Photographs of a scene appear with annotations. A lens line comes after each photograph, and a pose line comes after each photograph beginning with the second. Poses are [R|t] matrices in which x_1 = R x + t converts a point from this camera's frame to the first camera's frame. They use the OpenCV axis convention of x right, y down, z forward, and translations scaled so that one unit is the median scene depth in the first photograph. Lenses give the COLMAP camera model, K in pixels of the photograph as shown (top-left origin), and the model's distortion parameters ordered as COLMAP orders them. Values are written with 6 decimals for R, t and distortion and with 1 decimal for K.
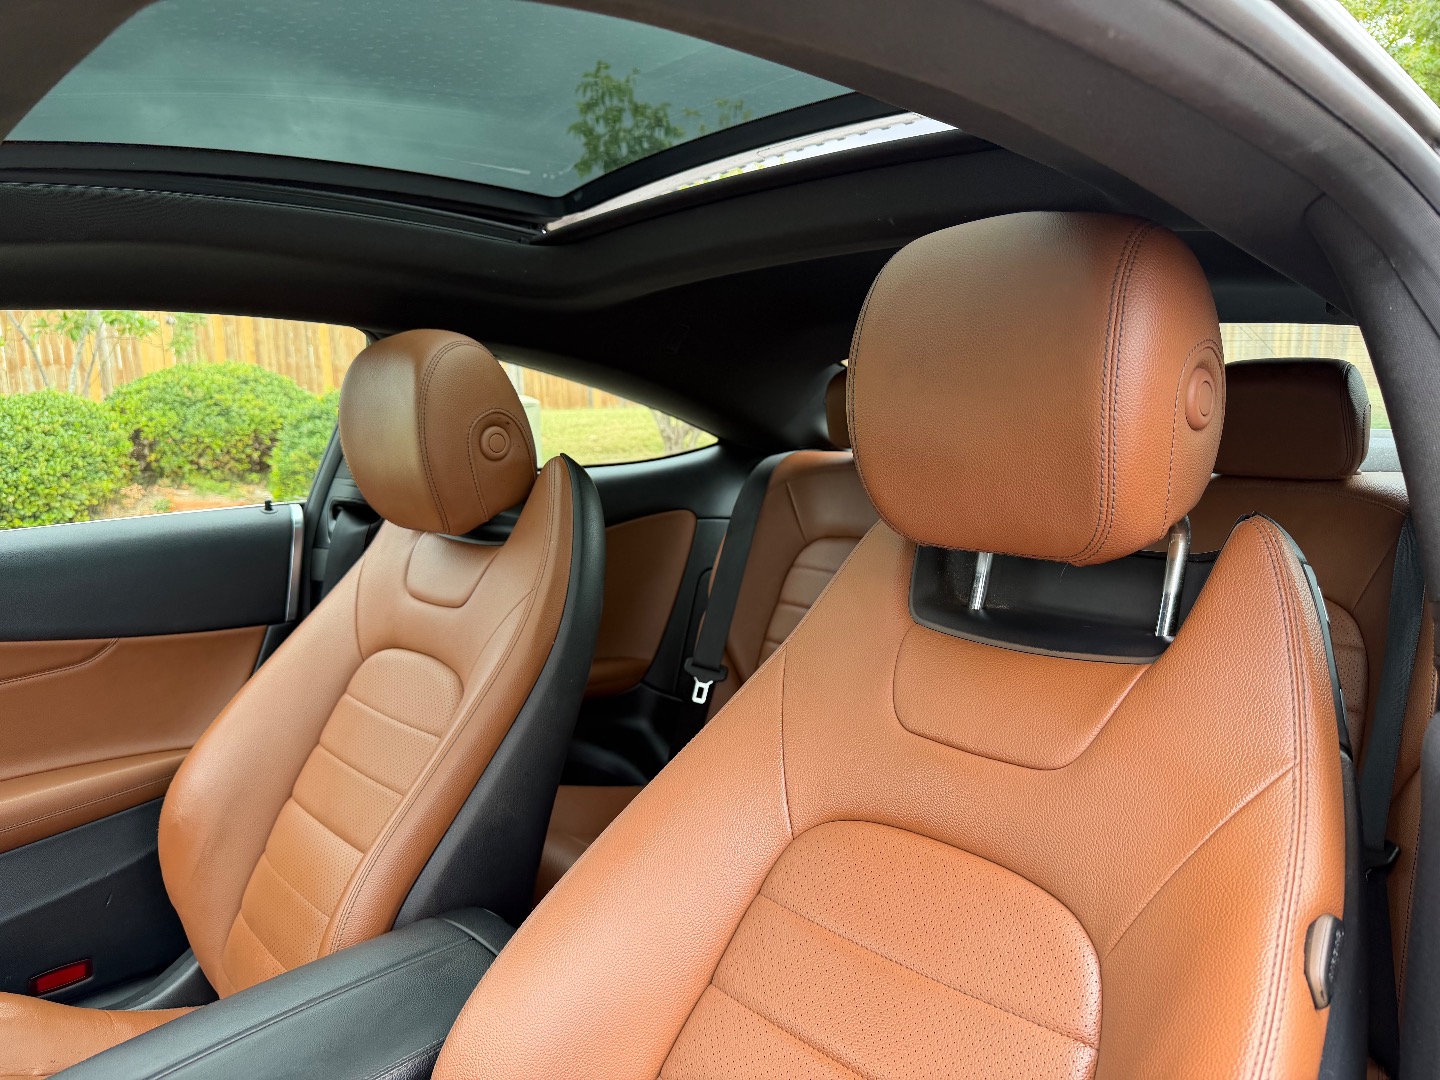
lens RADIAL K [[985.7, 0, 723.4], [0, 985.7, 528.8], [0, 0, 1]] dist [0.001287, -0.011640]
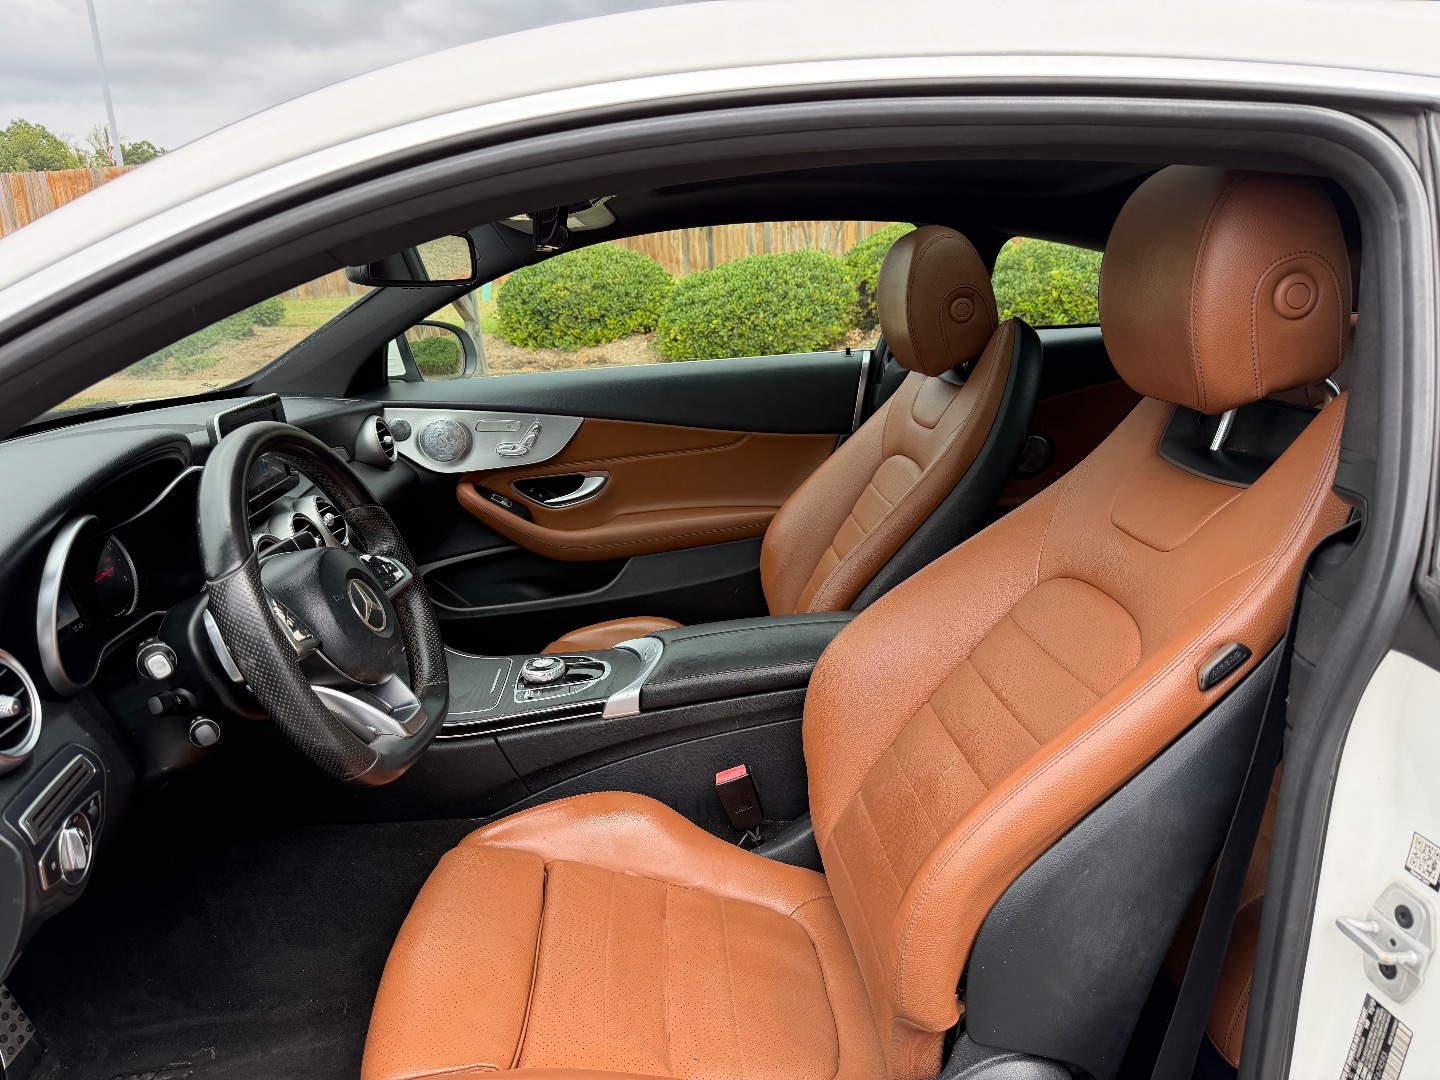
lens RADIAL K [[985.7, 0, 723.4], [0, 985.7, 528.8], [0, 0, 1]] dist [0.001287, -0.011640]
pose [[0.768585, 0.145416, -0.623002, 0.289537], [-0.049123, 0.984364, 0.169160, -0.001917], [0.637859, -0.099410, 0.763710, -0.208202]]
